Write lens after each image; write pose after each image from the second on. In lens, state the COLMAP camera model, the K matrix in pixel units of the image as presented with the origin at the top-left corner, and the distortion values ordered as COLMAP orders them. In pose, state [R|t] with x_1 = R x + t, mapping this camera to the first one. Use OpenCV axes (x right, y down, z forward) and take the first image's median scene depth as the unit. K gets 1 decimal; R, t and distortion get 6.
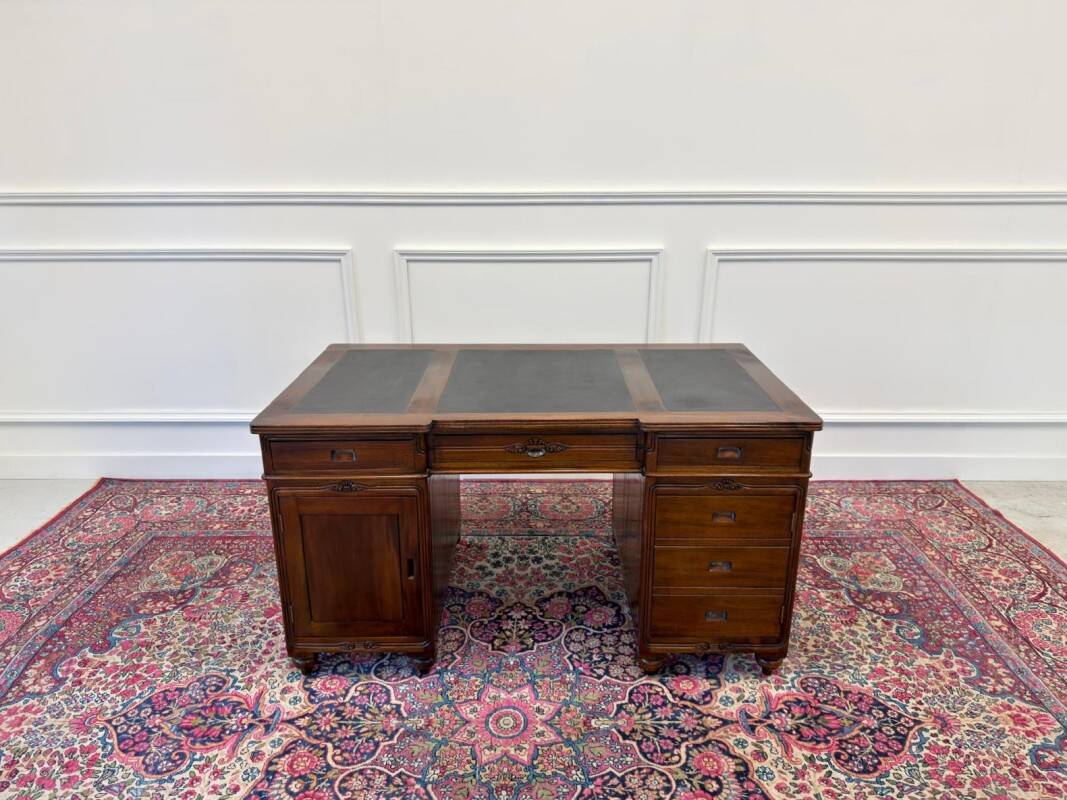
lens RADIAL K [[759.7, 0, 535.0], [0, 759.7, 406.9], [0, 0, 1]] dist [0.010329, -0.025655]
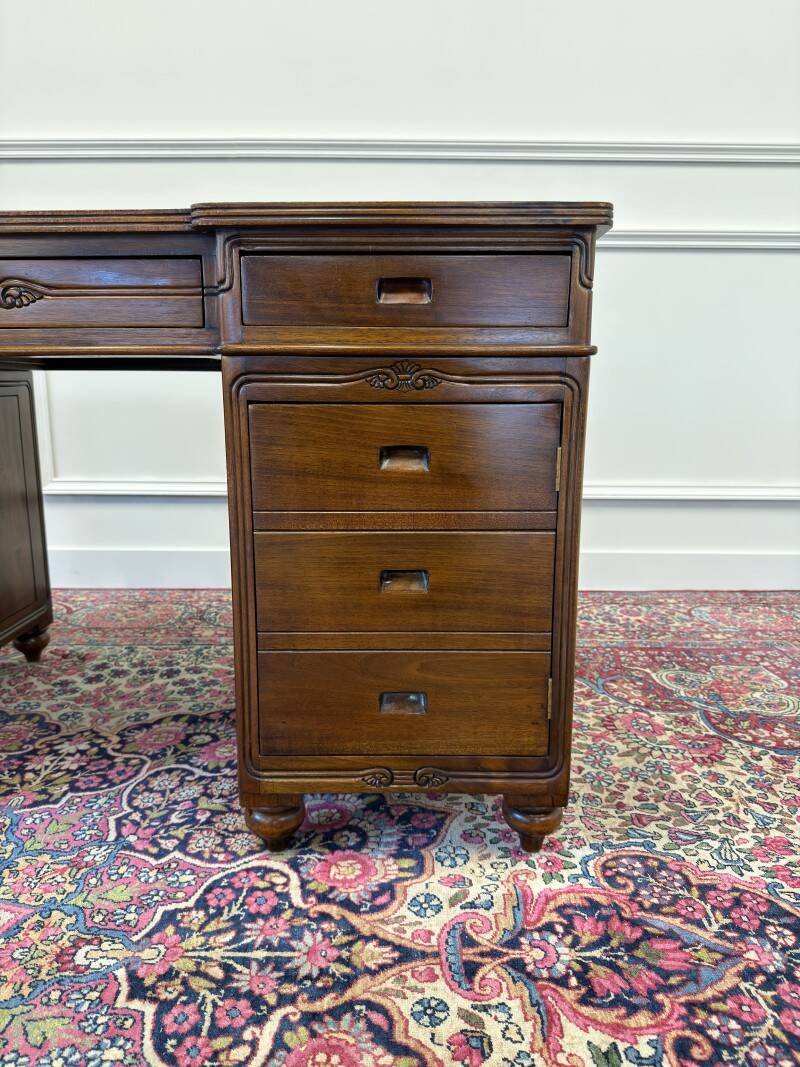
lens RADIAL K [[759.7, 0, 398.3], [0, 759.7, 535.9], [0, 0, 1]] dist [0.010329, -0.025655]
pose [[0.999995, 0.003031, -0.000429, 0.231474], [-0.003062, 0.988524, -0.151033, 0.240679], [-0.000033, 0.151033, 0.988529, 0.534159]]
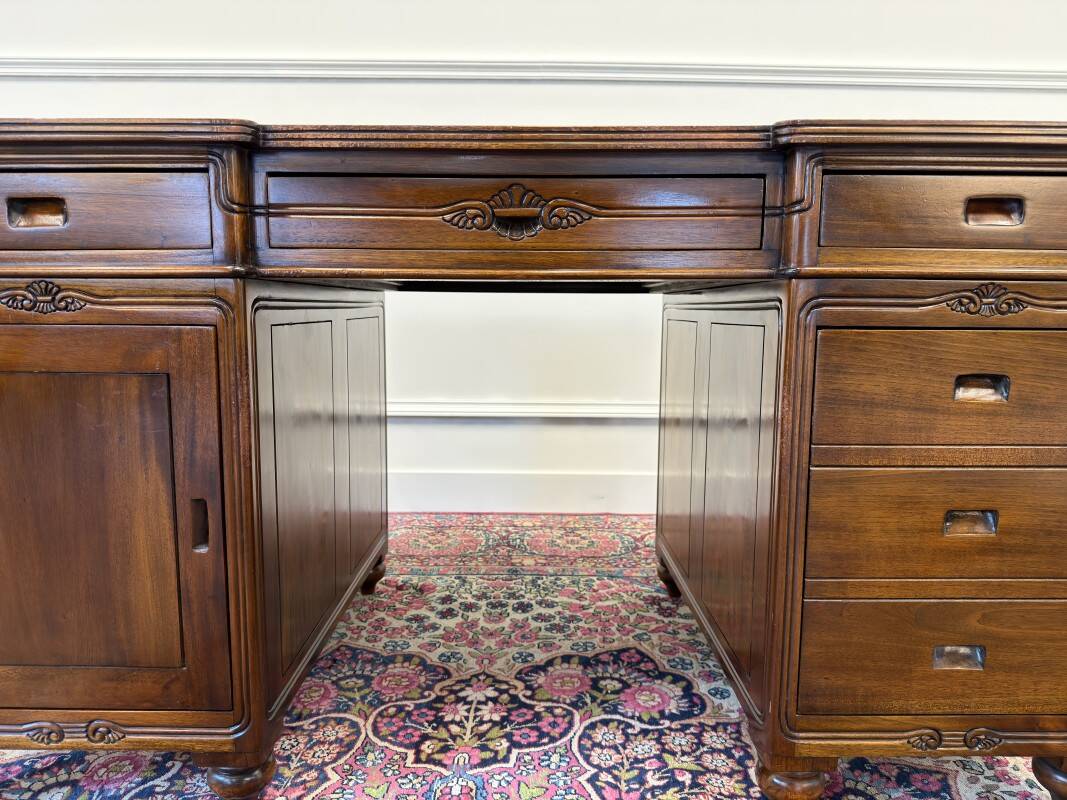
lens RADIAL K [[759.7, 0, 532.4], [0, 759.7, 401.6], [0, 0, 1]] dist [0.010329, -0.025655]
pose [[0.999945, 0.009556, 0.004385, 0.008155], [-0.008389, 0.976572, -0.215029, 0.226797], [-0.006337, 0.214981, 0.976598, 0.567028]]
